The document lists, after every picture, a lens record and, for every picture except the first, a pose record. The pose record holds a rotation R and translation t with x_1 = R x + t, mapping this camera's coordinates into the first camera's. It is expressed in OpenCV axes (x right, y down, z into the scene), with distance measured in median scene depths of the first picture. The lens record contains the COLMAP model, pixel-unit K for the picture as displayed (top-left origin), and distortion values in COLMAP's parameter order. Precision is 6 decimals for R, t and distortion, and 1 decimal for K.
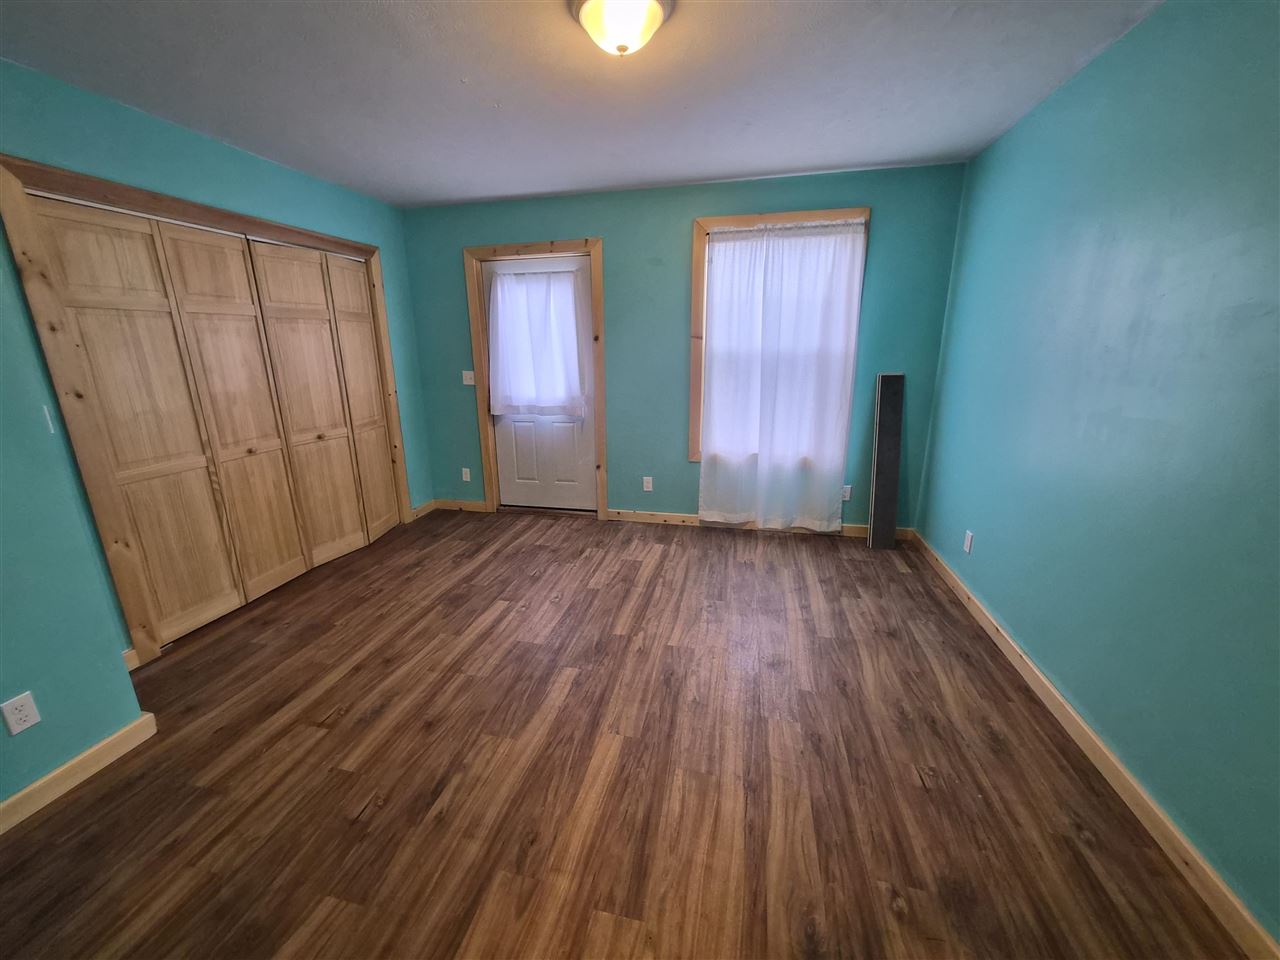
lens RADIAL K [[500.1, 0, 621.2], [0, 500.1, 478.7], [0, 0, 1]] dist [-0.000810, -0.002765]
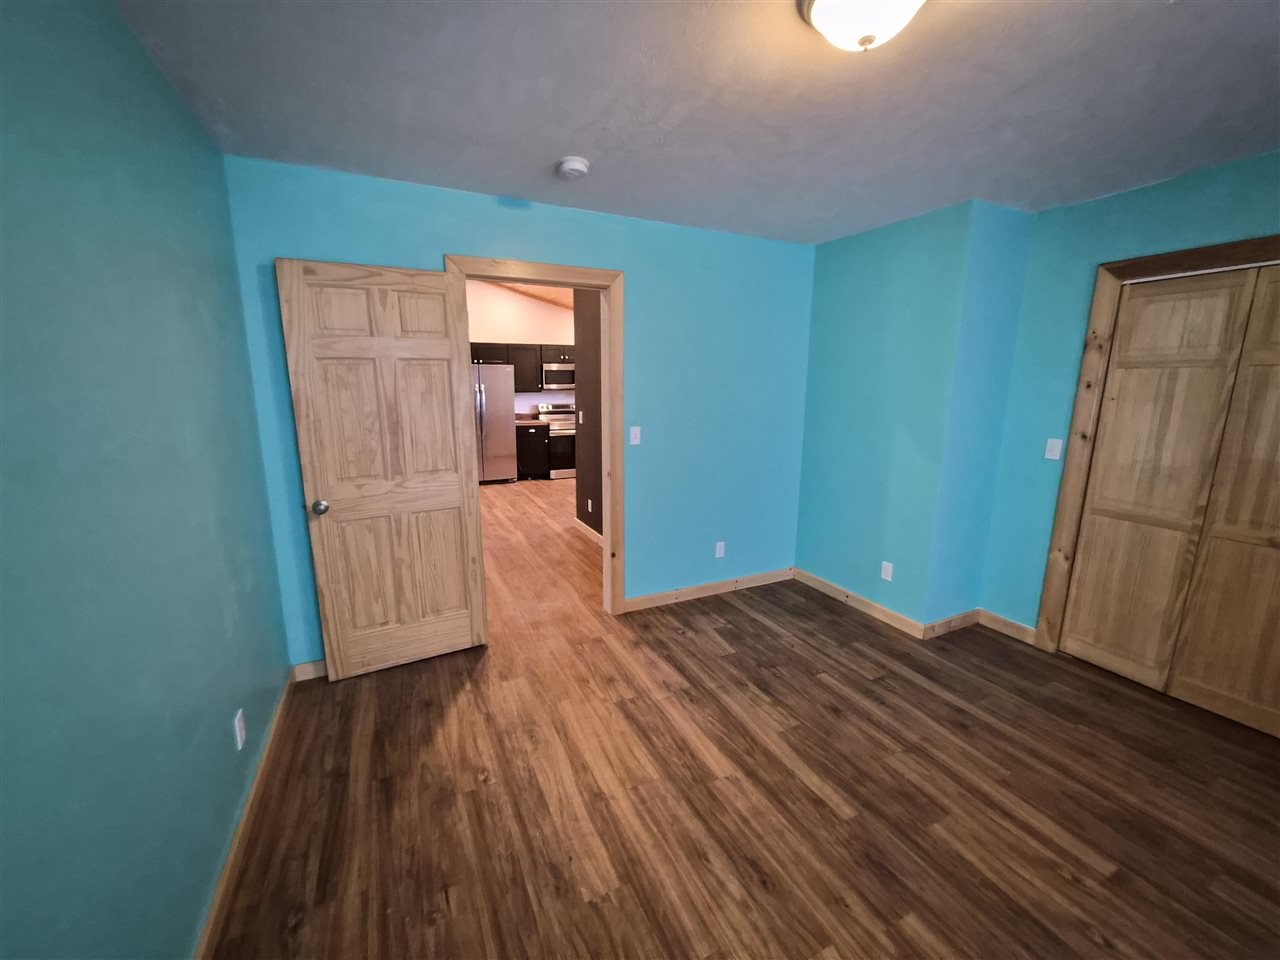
lens RADIAL K [[501.5, 0, 622.1], [0, 501.5, 478.7], [0, 0, 1]] dist [0.000110, -0.000312]
pose [[-0.780907, 0.129283, -0.611123, 0.698618], [-0.156849, 0.906419, 0.392178, -0.417440], [0.604635, 0.402109, -0.687550, 1.298155]]
